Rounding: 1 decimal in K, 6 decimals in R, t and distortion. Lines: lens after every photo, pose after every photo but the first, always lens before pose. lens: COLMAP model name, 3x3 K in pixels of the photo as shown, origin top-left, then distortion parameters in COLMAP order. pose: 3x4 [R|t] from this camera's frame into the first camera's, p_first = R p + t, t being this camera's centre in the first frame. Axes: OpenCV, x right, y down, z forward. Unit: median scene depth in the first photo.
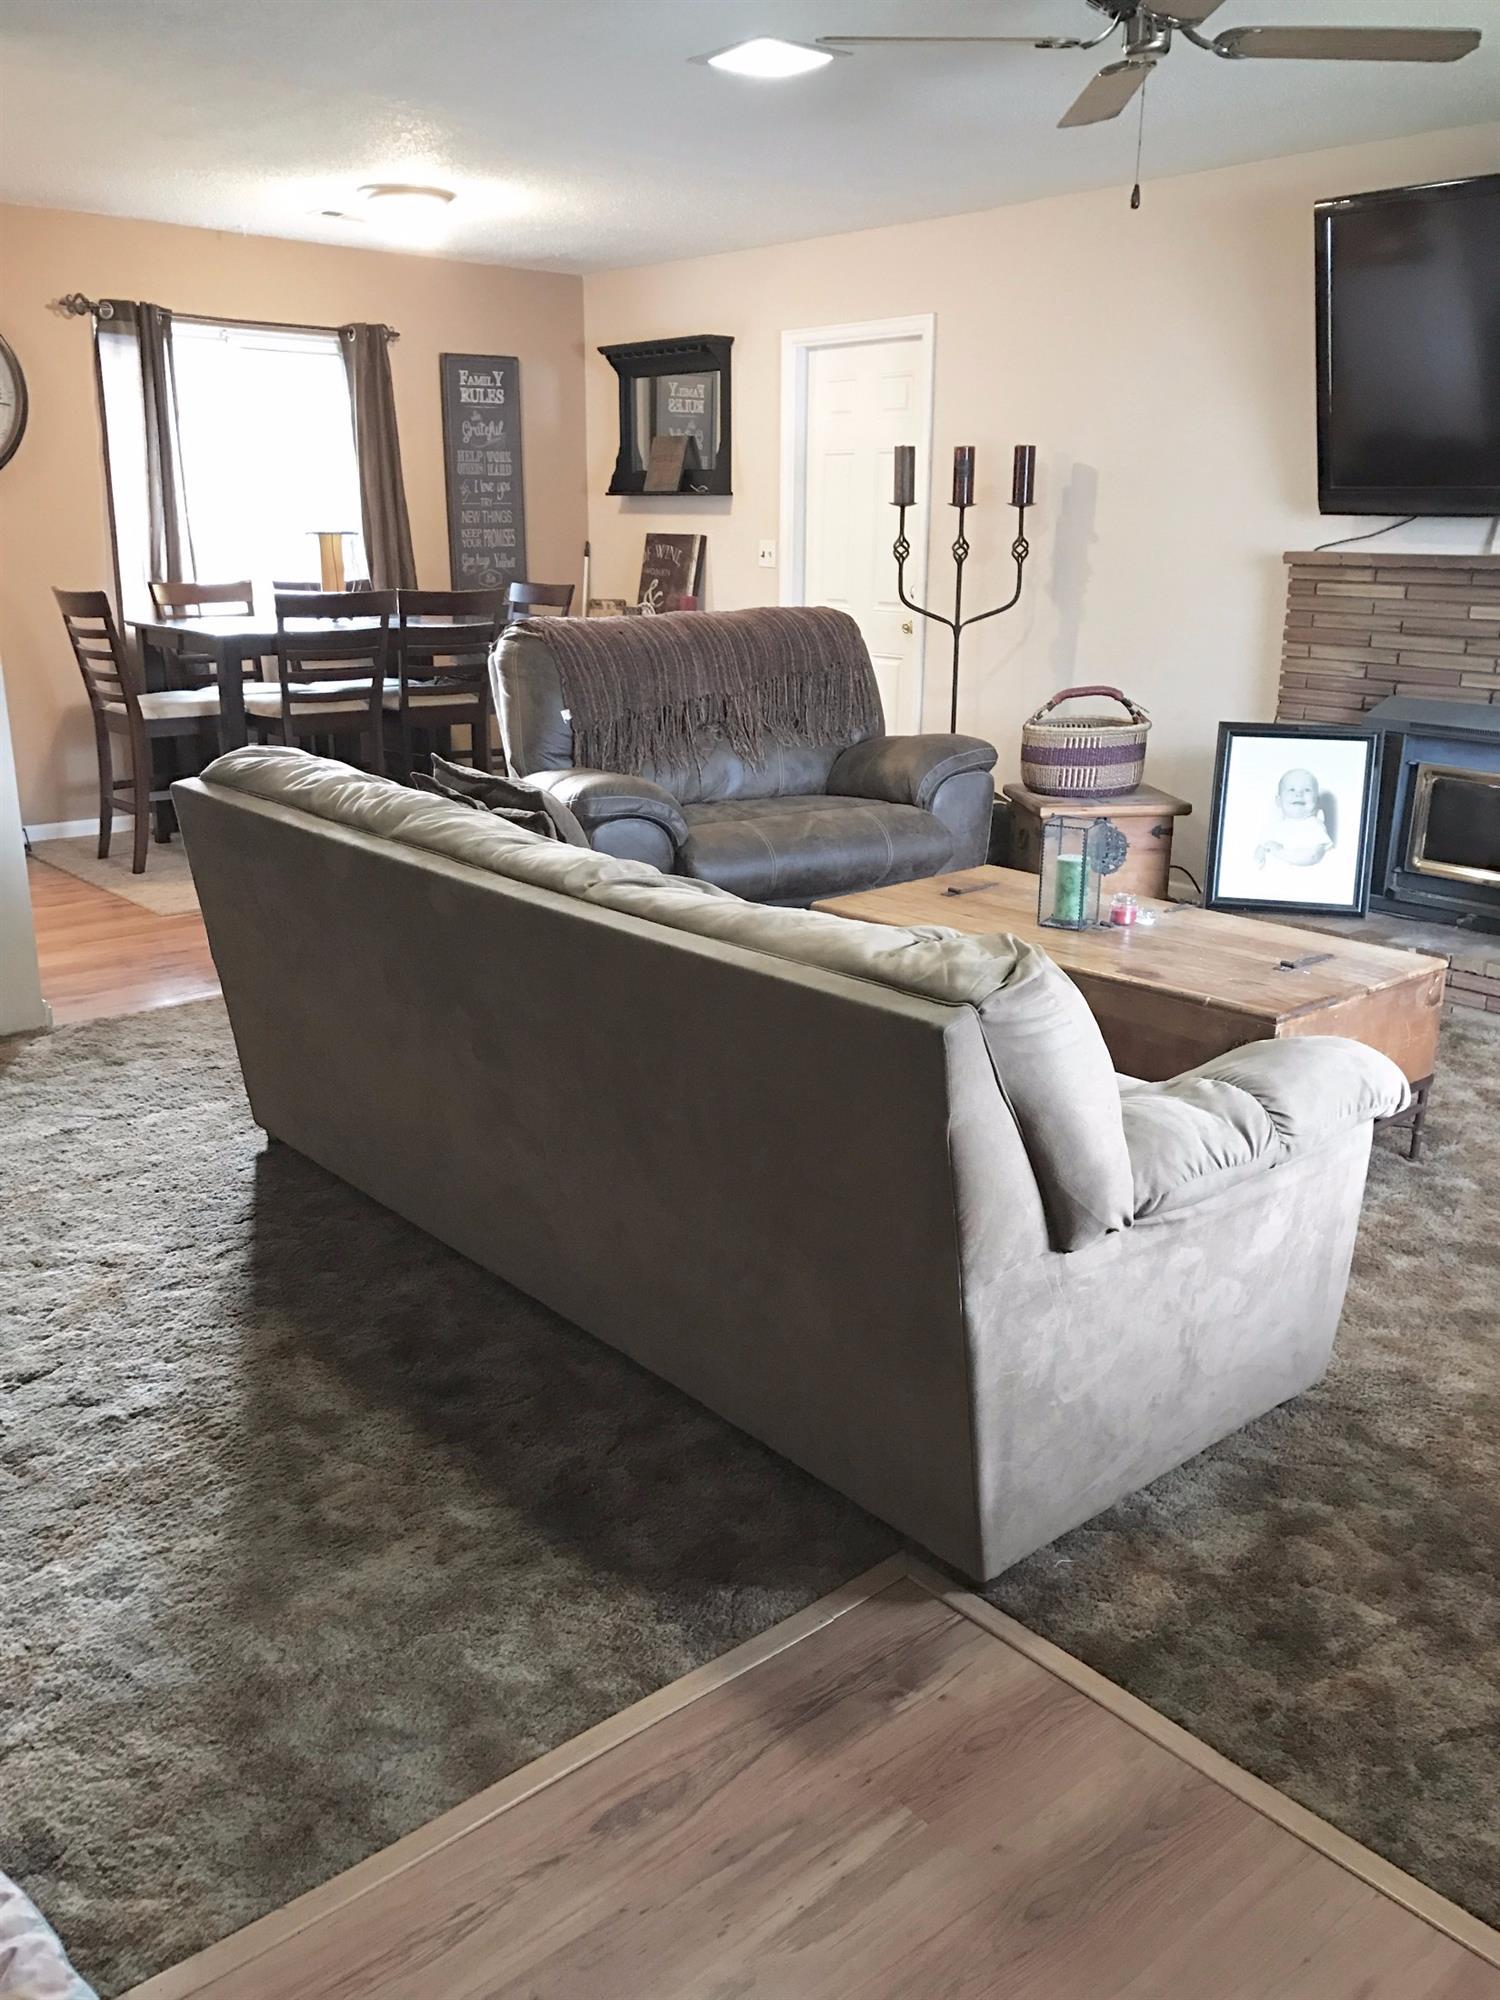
lens RADIAL K [[1644.6, 0, 764.3], [0, 1644.6, 998.7], [0, 0, 1]] dist [0.023588, -0.006343]
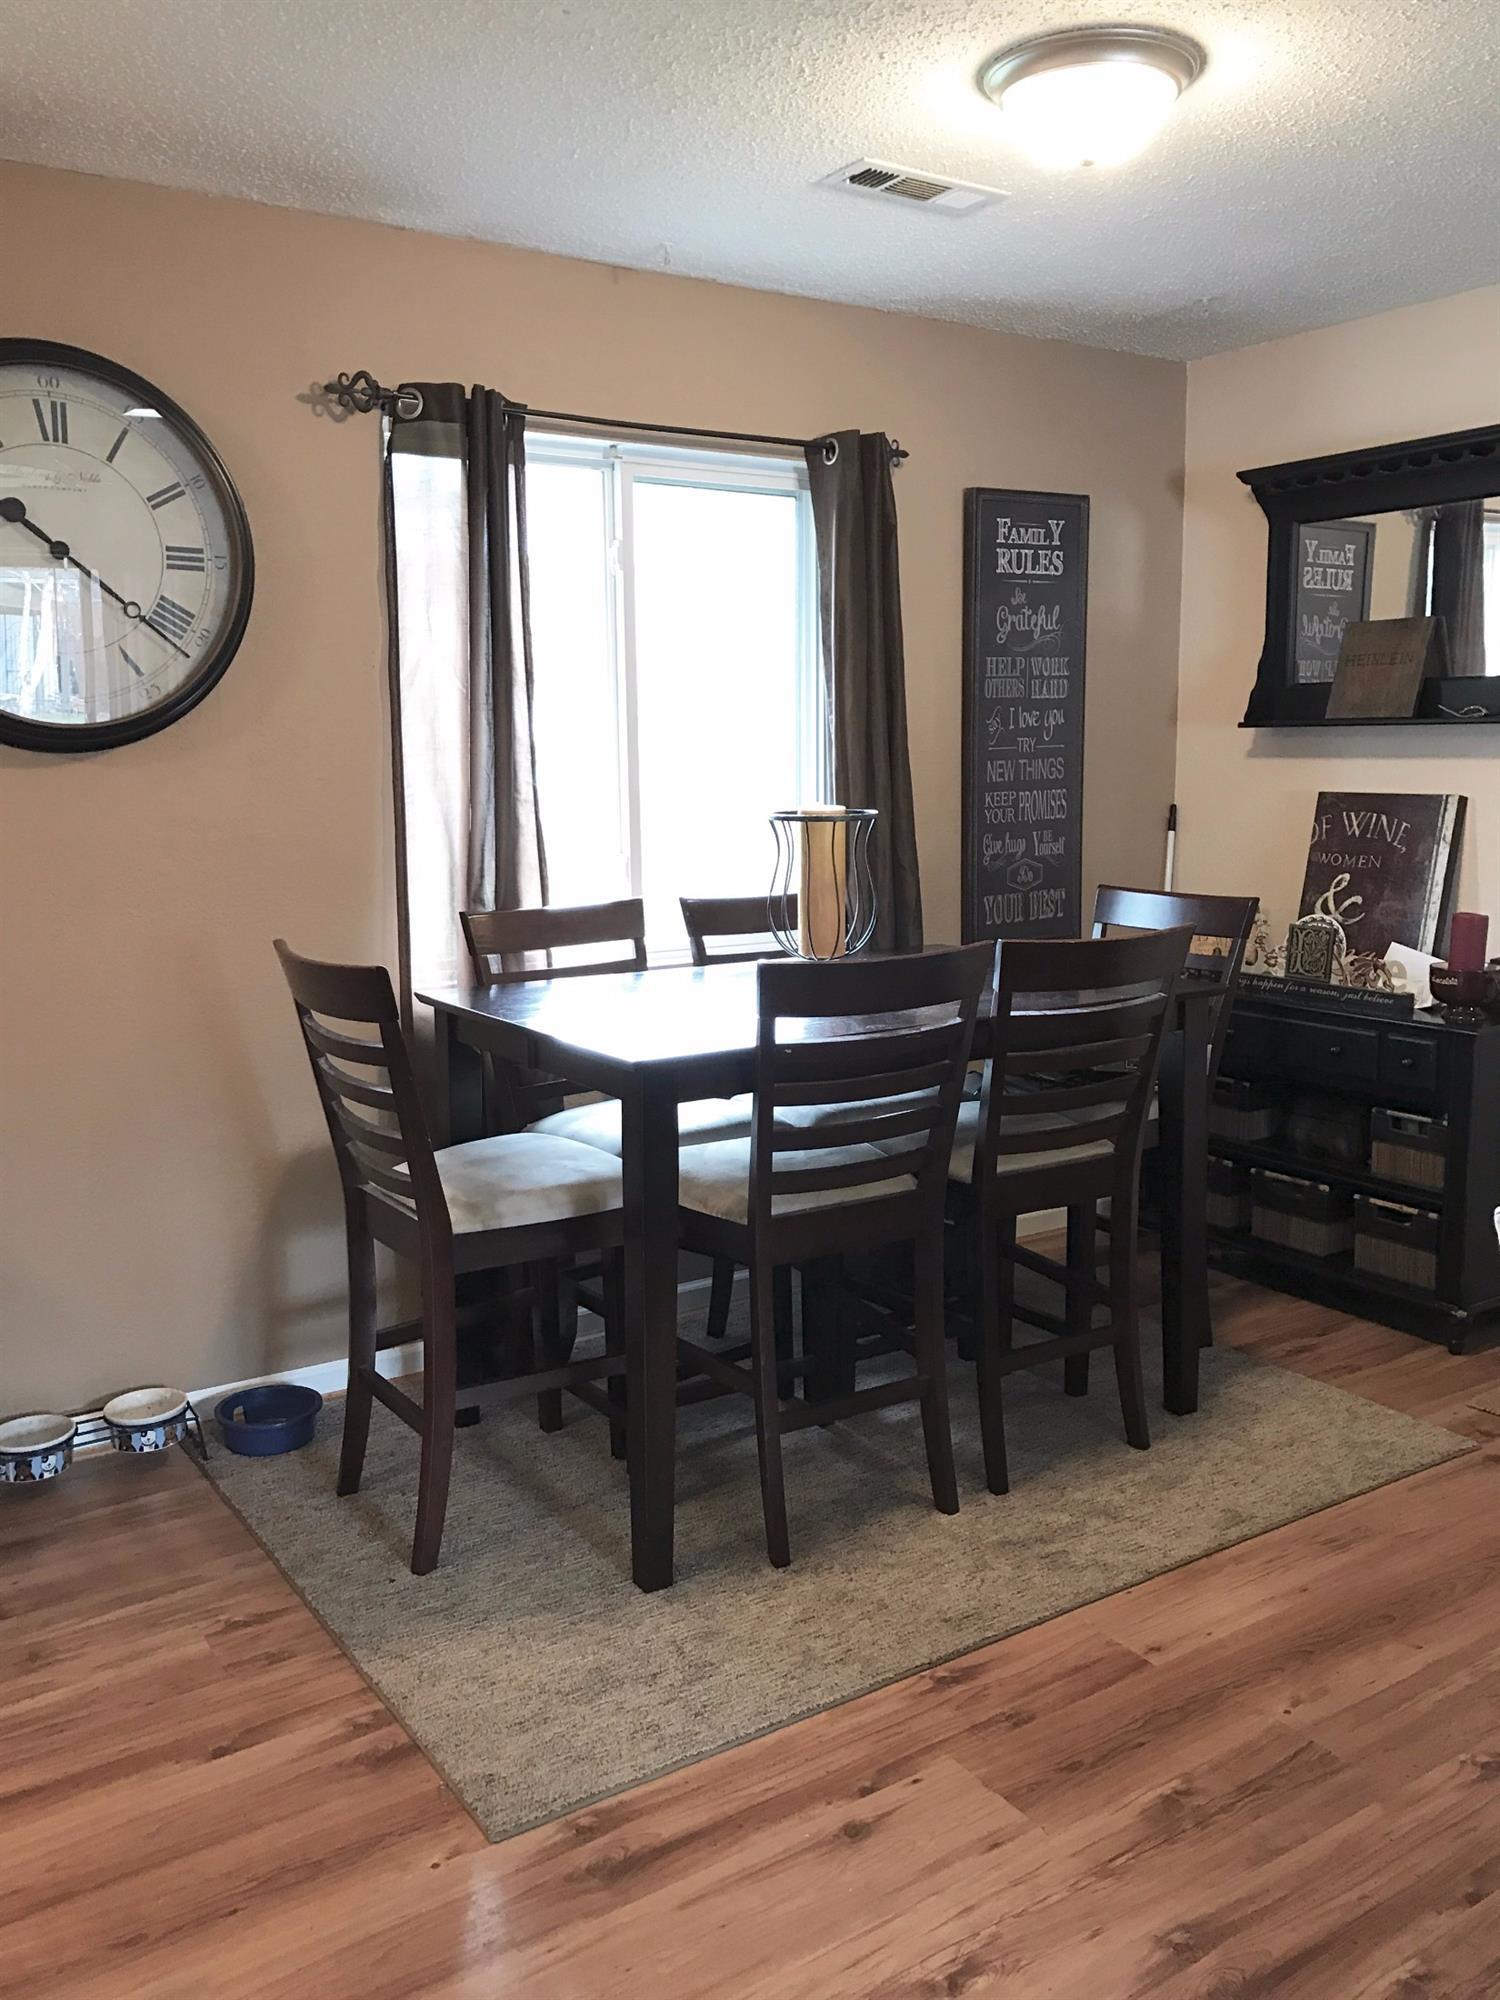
lens RADIAL K [[1612.7, 0, 750.0], [0, 1612.7, 1000.0], [0, 0, 1]] dist [0.055642, -0.122531]
pose [[0.991782, -0.000264, -0.127941, -0.214638], [-0.016366, 0.991522, -0.128908, -0.158513], [0.126890, 0.129942, 0.983369, 0.509822]]
